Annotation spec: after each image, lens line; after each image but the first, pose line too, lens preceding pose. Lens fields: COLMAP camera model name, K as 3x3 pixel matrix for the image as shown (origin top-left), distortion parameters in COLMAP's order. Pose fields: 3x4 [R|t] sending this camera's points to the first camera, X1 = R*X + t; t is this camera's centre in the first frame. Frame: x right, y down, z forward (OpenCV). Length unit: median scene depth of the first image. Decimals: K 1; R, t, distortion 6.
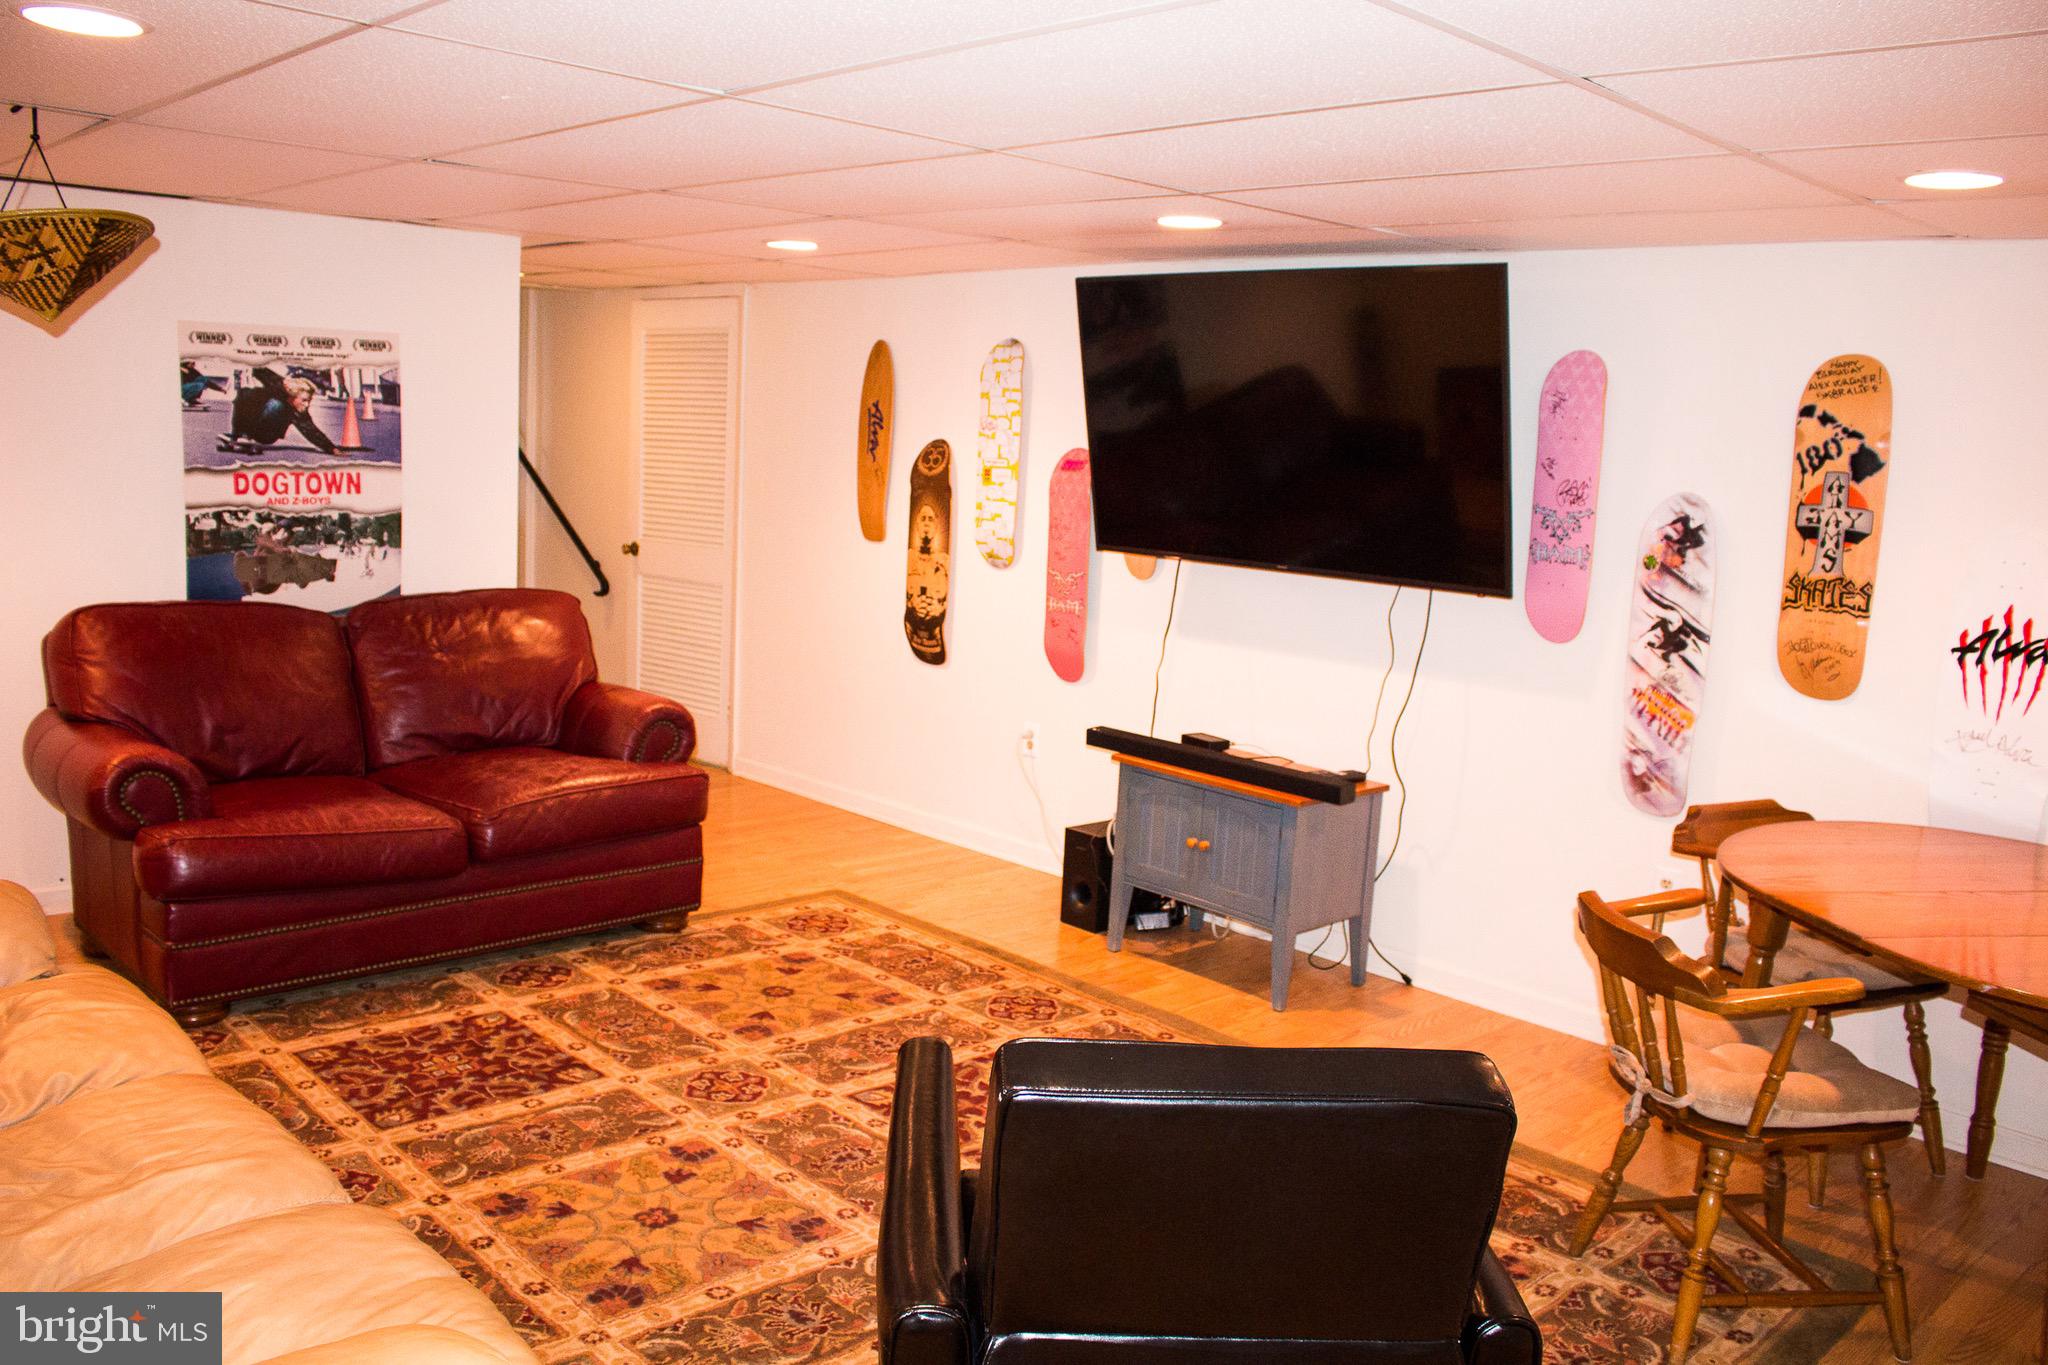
lens RADIAL K [[1707.4, 0, 1026.8], [0, 1707.4, 681.8], [0, 0, 1]] dist [-0.153286, 0.123858]
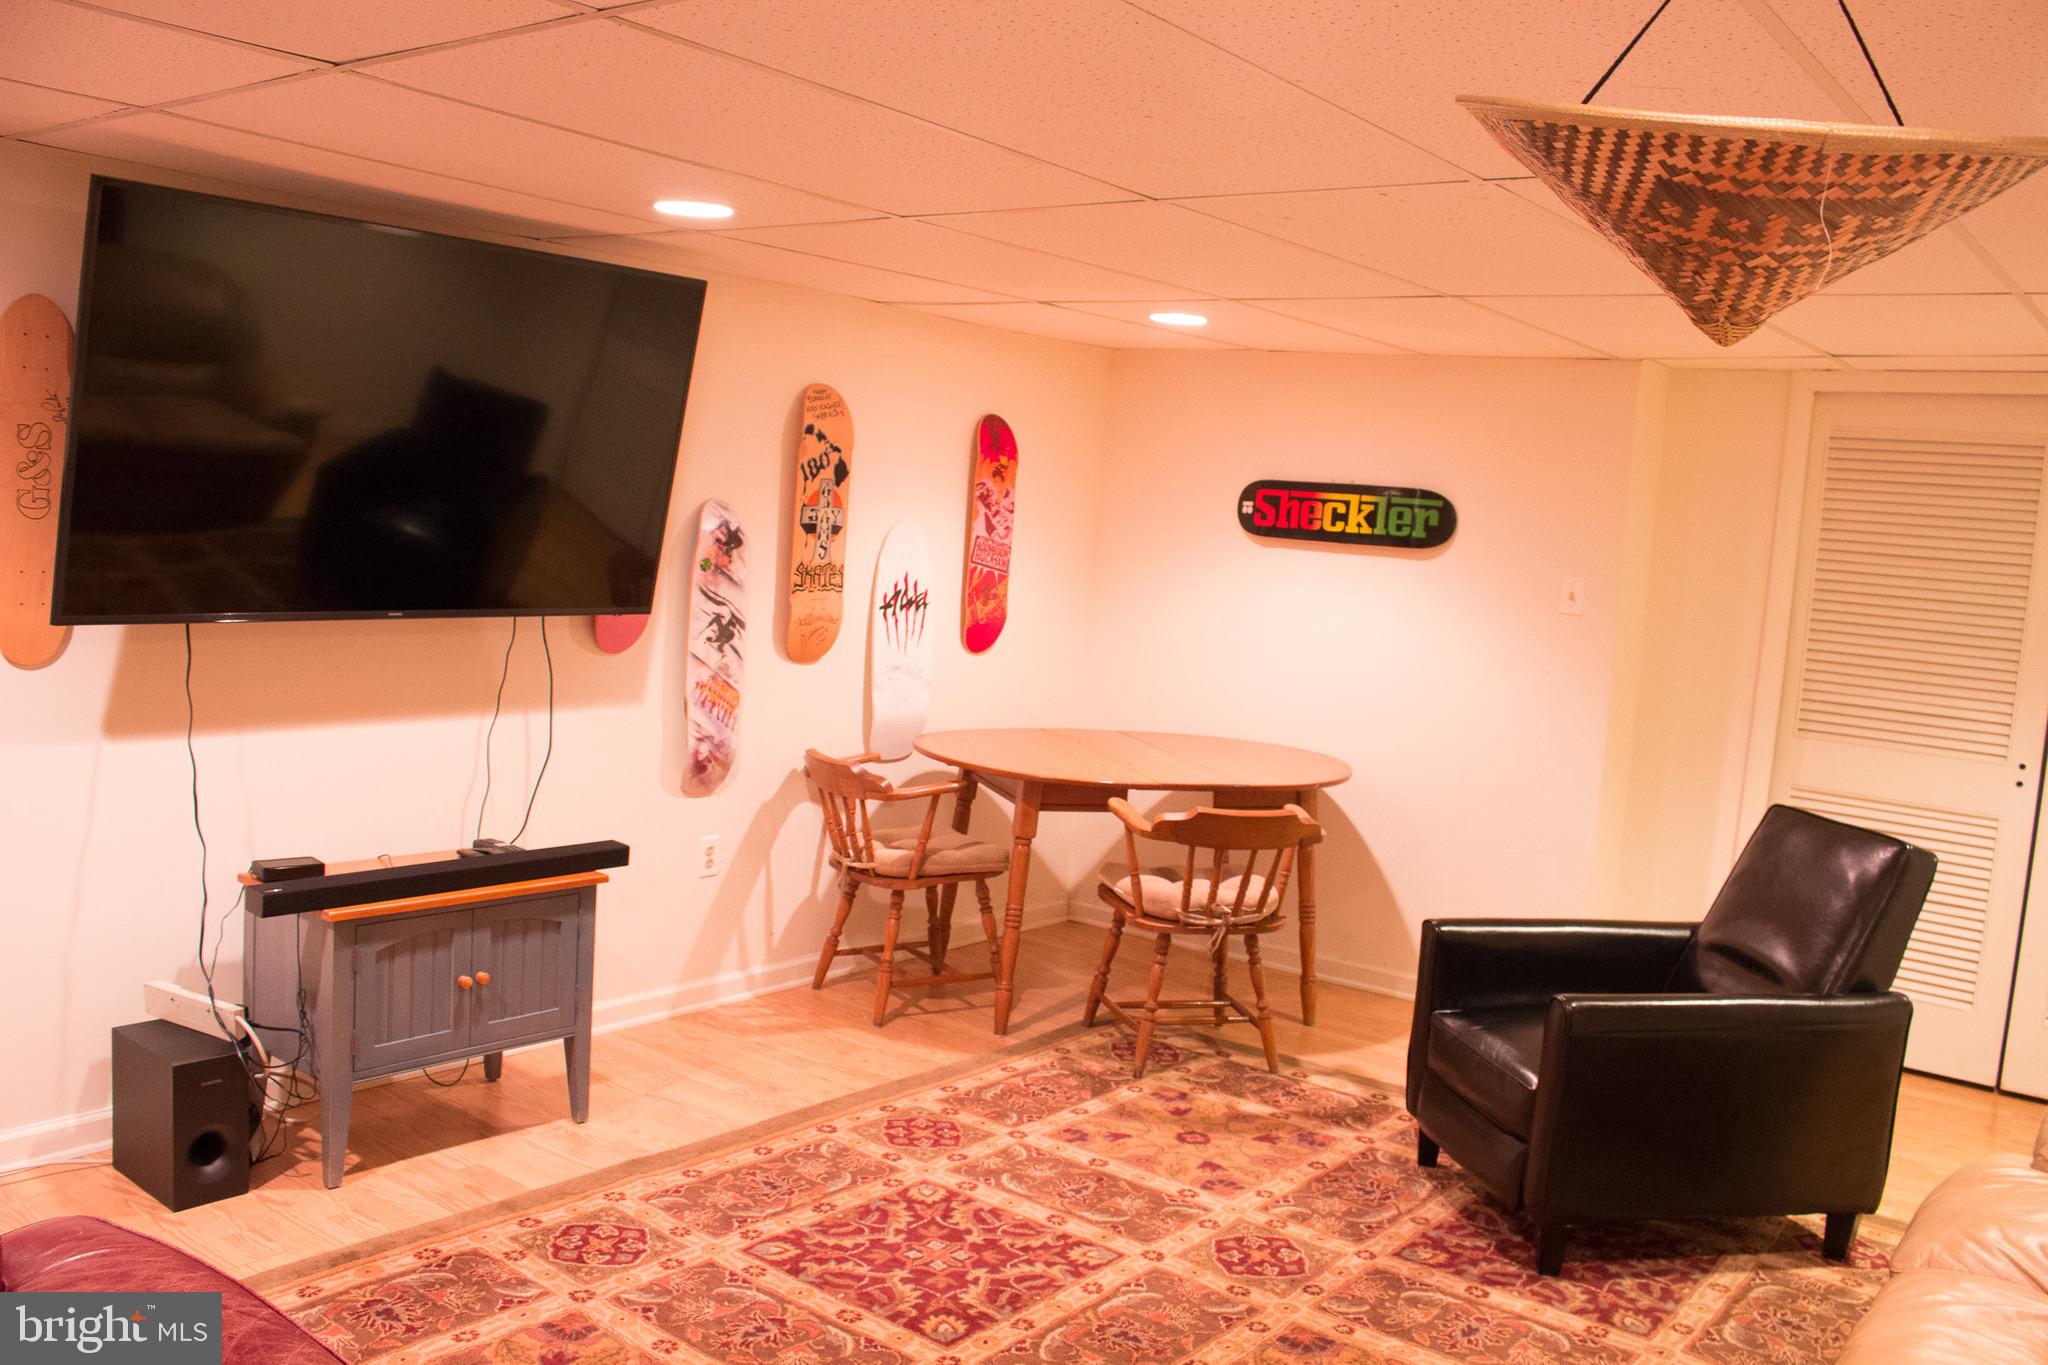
lens RADIAL K [[1707.4, 0, 1025.9], [0, 1707.4, 683.4], [0, 0, 1]] dist [-0.153286, 0.123858]
pose [[-0.131984, -0.161579, 0.977994, -0.757407], [0.075128, 0.982157, 0.172405, -0.173092], [-0.988401, 0.096230, -0.117489, 0.950780]]
